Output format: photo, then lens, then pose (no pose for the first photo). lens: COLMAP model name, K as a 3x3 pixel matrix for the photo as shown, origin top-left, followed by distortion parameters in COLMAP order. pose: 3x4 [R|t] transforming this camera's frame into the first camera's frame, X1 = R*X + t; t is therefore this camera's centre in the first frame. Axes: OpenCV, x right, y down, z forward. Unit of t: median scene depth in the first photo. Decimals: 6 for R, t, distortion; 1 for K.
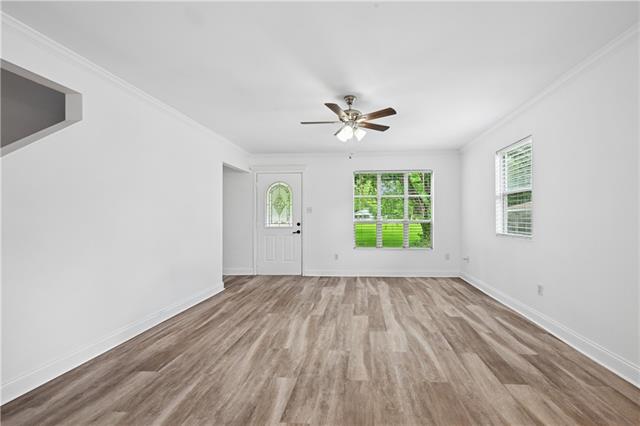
lens RADIAL K [[268.7, 0, 321.3], [0, 268.7, 215.4], [0, 0, 1]] dist [-0.001671, 0.000045]
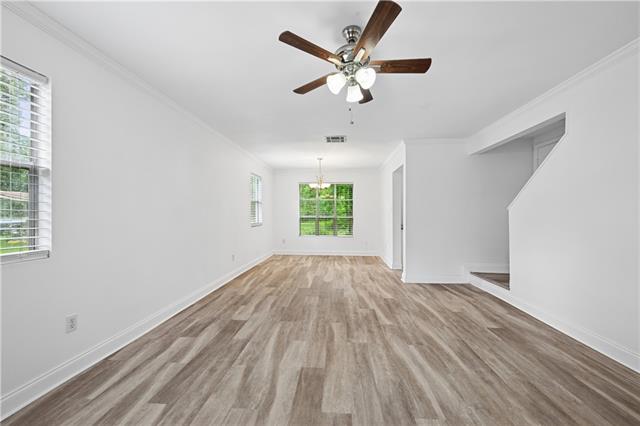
lens RADIAL K [[268.7, 0, 321.5], [0, 268.7, 214.1], [0, 0, 1]] dist [-0.001671, 0.000045]
pose [[-0.996100, 0.006836, -0.087966, 0.288108], [0.007437, 0.999951, -0.006502, 0.014532], [0.087917, -0.007131, -0.996102, 2.000723]]
